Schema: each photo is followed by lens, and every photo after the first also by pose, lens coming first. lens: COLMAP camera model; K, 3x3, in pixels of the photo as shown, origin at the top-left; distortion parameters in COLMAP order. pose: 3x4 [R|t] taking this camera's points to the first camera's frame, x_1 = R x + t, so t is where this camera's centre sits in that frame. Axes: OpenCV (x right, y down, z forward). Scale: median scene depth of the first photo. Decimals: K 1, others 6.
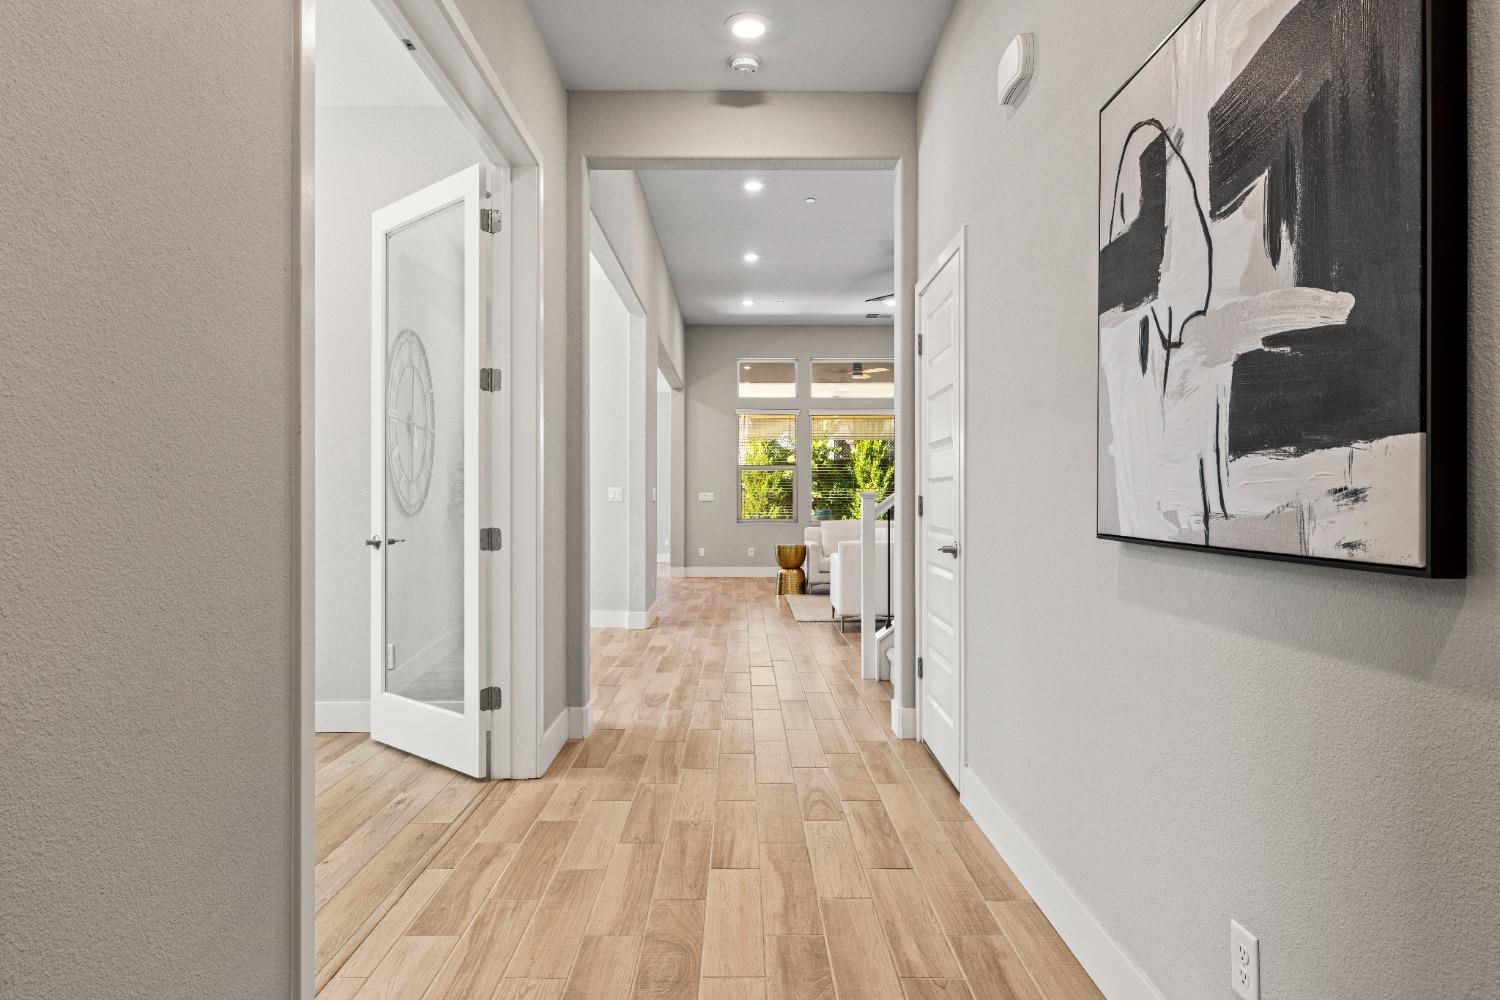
lens RADIAL K [[913.2, 0, 750.0], [0, 913.2, 500.0], [0, 0, 1]] dist [0.000904, 0.000117]
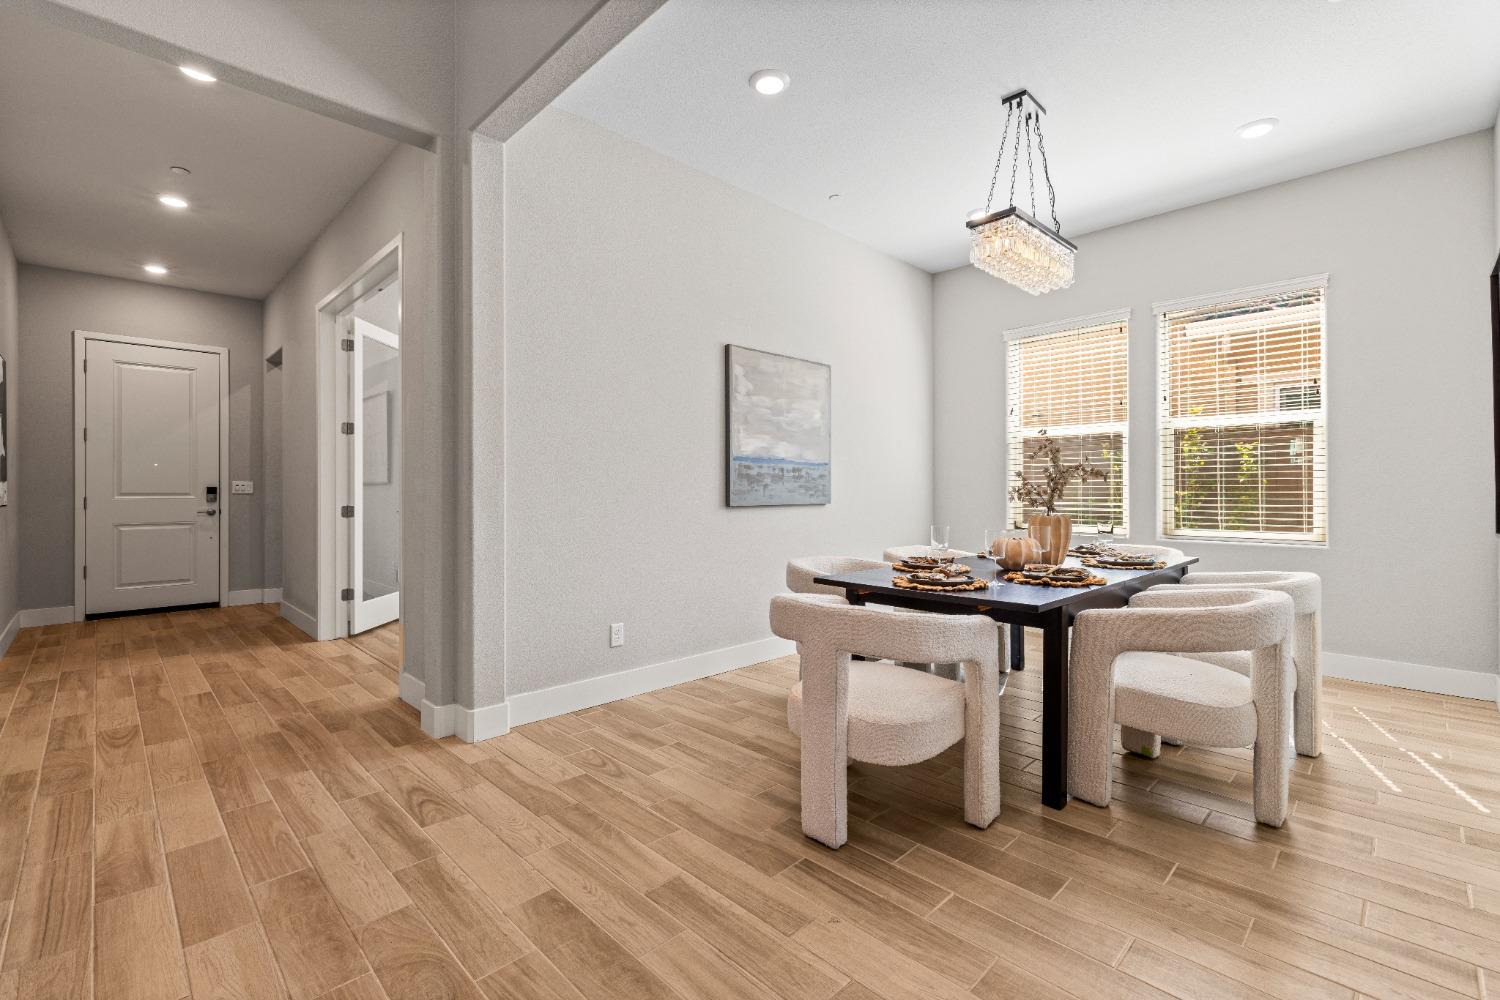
lens RADIAL K [[657.3, 0, 753.6], [0, 657.3, 489.4], [0, 0, 1]] dist [-0.000195, -0.000151]
pose [[-0.716626, 0.000139, -0.697458, 0.070865], [0.001293, 0.999999, -0.001128, -0.002222], [0.697457, -0.001710, -0.716625, 1.962588]]
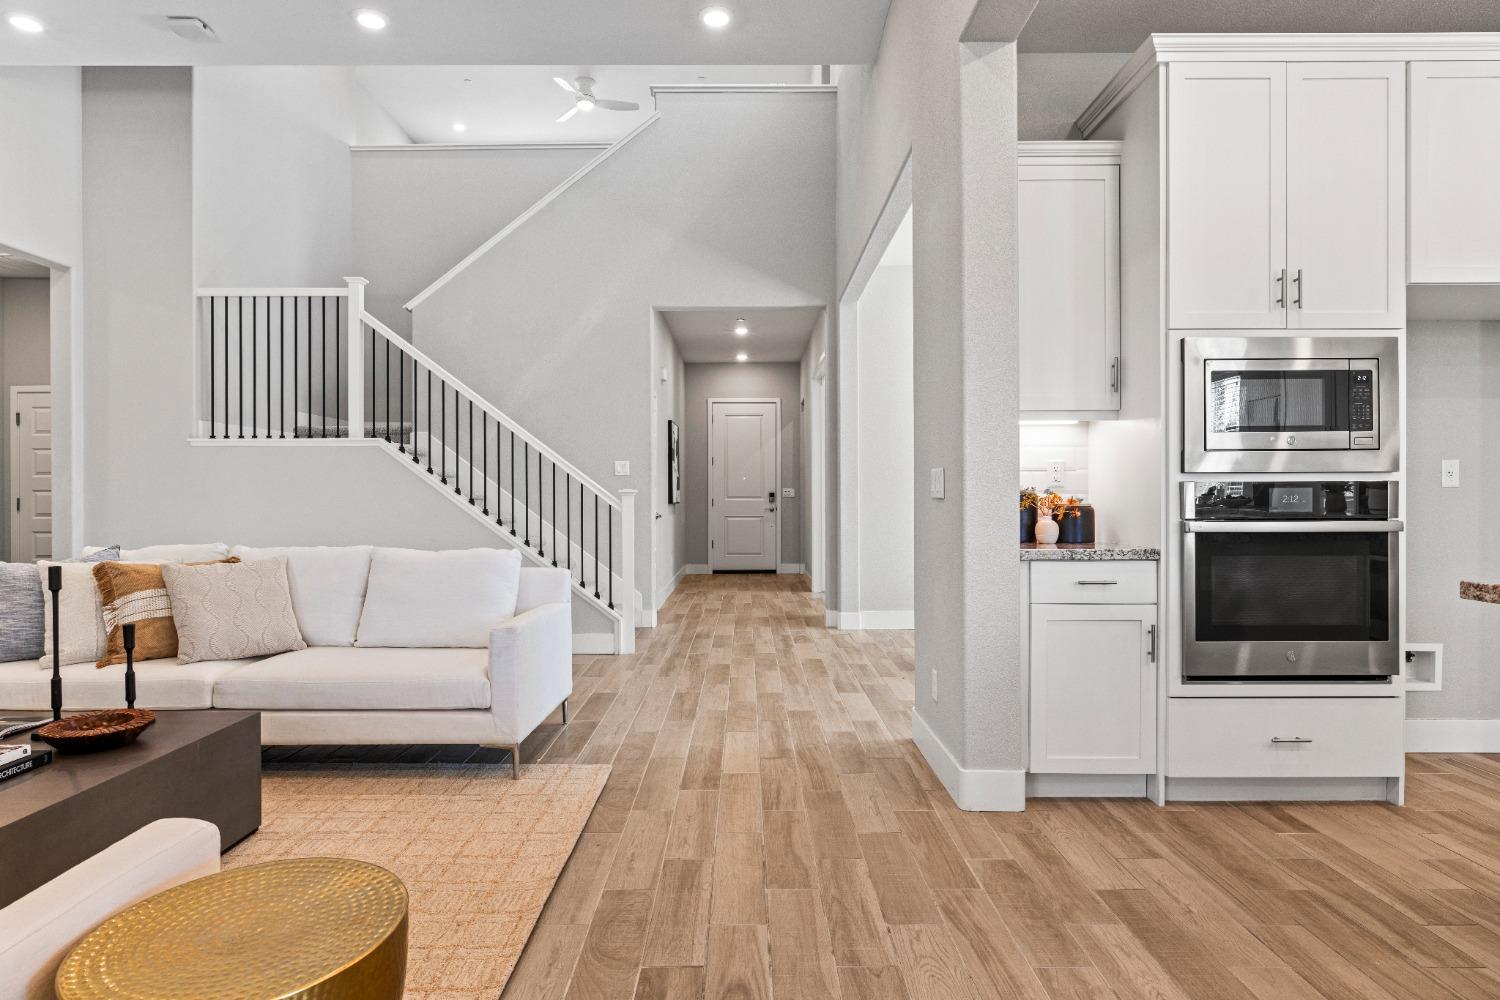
lens RADIAL K [[853.0, 0, 742.7], [0, 853.0, 495.4], [0, 0, 1]] dist [-0.001325, 0.002084]
pose [[-0.999889, 0.002235, 0.014708, -0.044940], [0.002249, 0.999997, 0.000926, -0.004526], [-0.014706, 0.000959, -0.999891, 3.053997]]
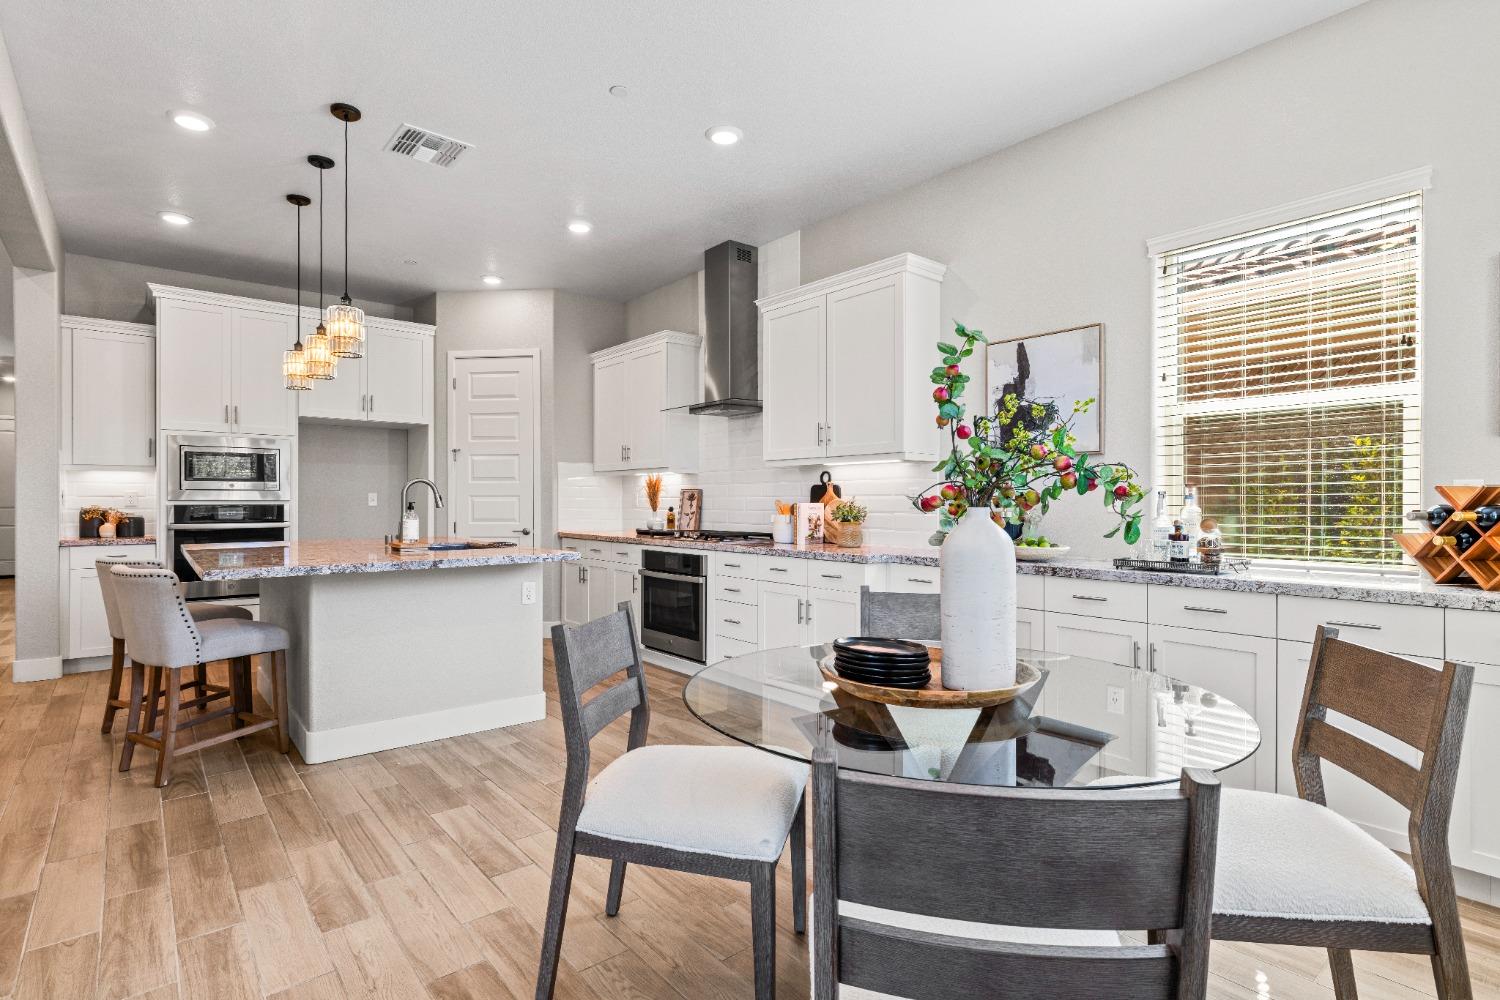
lens RADIAL K [[721.6, 0, 750.0], [0, 721.6, 500.0], [0, 0, 1]] dist [-0.001045, -0.000119]
pose [[-0.770029, -0.001406, -0.638008, -0.421611], [0.000729, 0.999995, -0.003083, -0.019633], [0.638009, -0.002839, -0.770024, 4.014337]]
